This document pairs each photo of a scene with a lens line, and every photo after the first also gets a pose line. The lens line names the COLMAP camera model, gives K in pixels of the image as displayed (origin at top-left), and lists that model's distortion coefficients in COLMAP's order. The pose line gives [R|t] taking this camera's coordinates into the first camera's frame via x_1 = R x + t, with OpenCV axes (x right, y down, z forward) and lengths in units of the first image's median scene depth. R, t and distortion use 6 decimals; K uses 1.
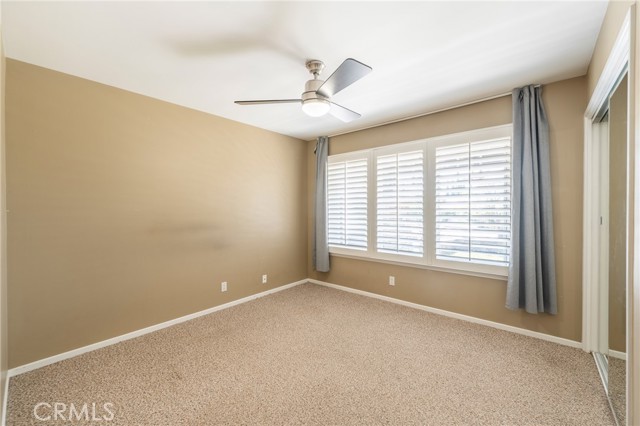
lens RADIAL K [[257.8, 0, 319.2], [0, 257.8, 211.0], [0, 0, 1]] dist [-0.000879, -0.000257]
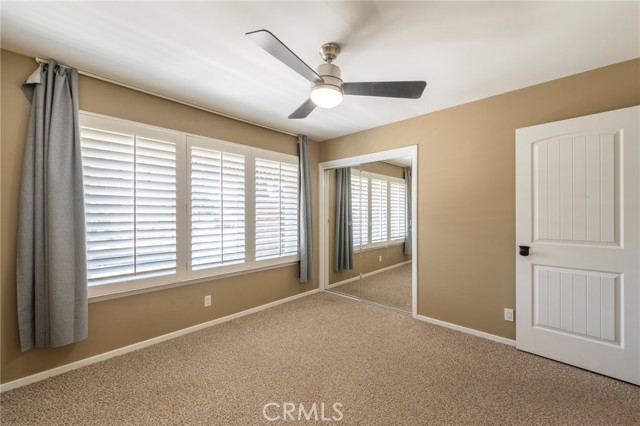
lens RADIAL K [[263.7, 0, 320.0], [0, 263.7, 213.0], [0, 0, 1]] dist [0.000147, -0.000362]
pose [[0.030328, 0.004914, 0.999528, -0.617131], [0.002397, 0.999985, -0.004989, -0.007907], [-0.999537, 0.002548, 0.030316, 0.678750]]
